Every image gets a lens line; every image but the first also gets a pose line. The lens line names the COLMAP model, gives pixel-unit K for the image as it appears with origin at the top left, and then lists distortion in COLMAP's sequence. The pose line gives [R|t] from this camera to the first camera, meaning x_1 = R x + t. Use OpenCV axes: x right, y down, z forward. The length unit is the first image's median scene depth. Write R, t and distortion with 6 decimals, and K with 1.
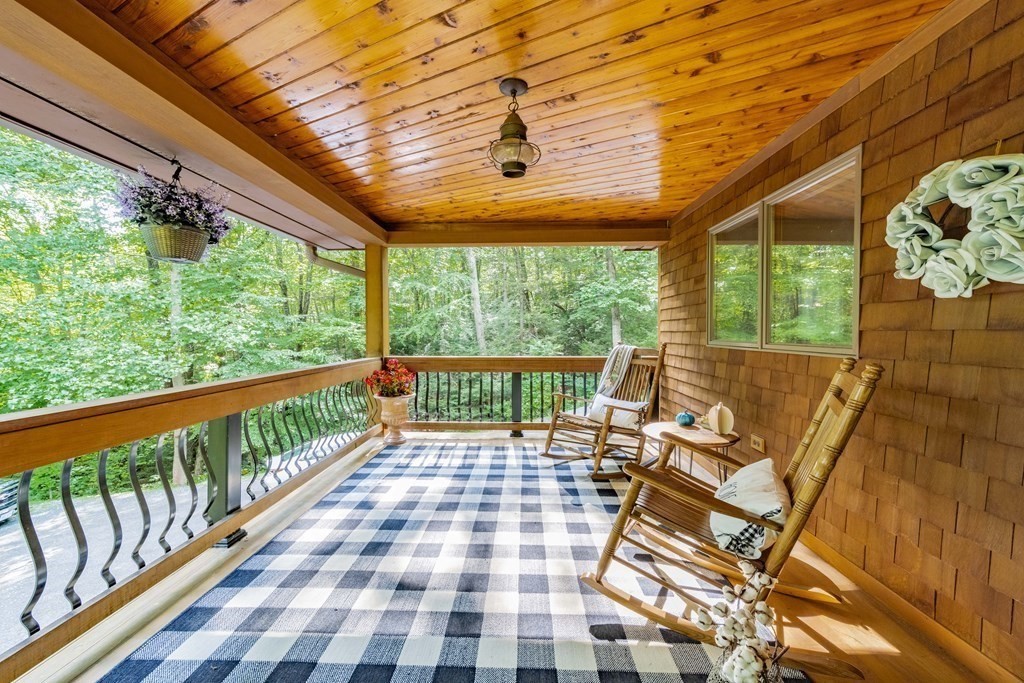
lens RADIAL K [[417.5, 0, 516.6], [0, 417.5, 336.3], [0, 0, 1]] dist [0.007982, -0.000078]
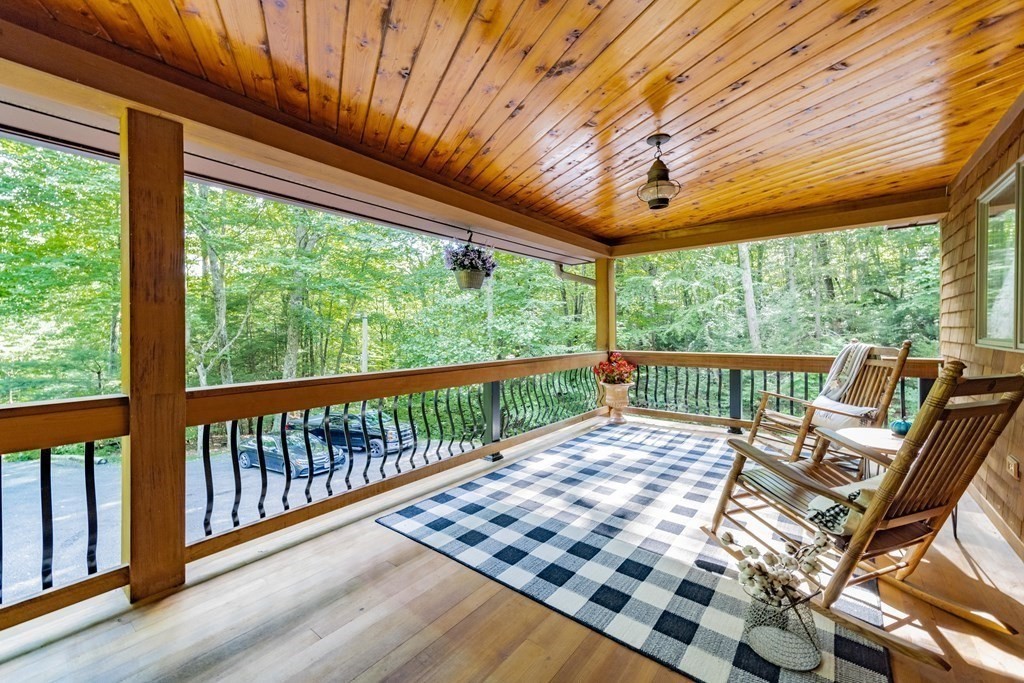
lens RADIAL K [[417.5, 0, 507.3], [0, 417.5, 340.7], [0, 0, 1]] dist [0.007982, -0.000078]
pose [[0.794282, 0.008846, -0.607485, 0.209607], [0.001627, 0.999859, 0.016687, -0.000583], [0.607547, -0.014243, 0.794156, -0.157037]]
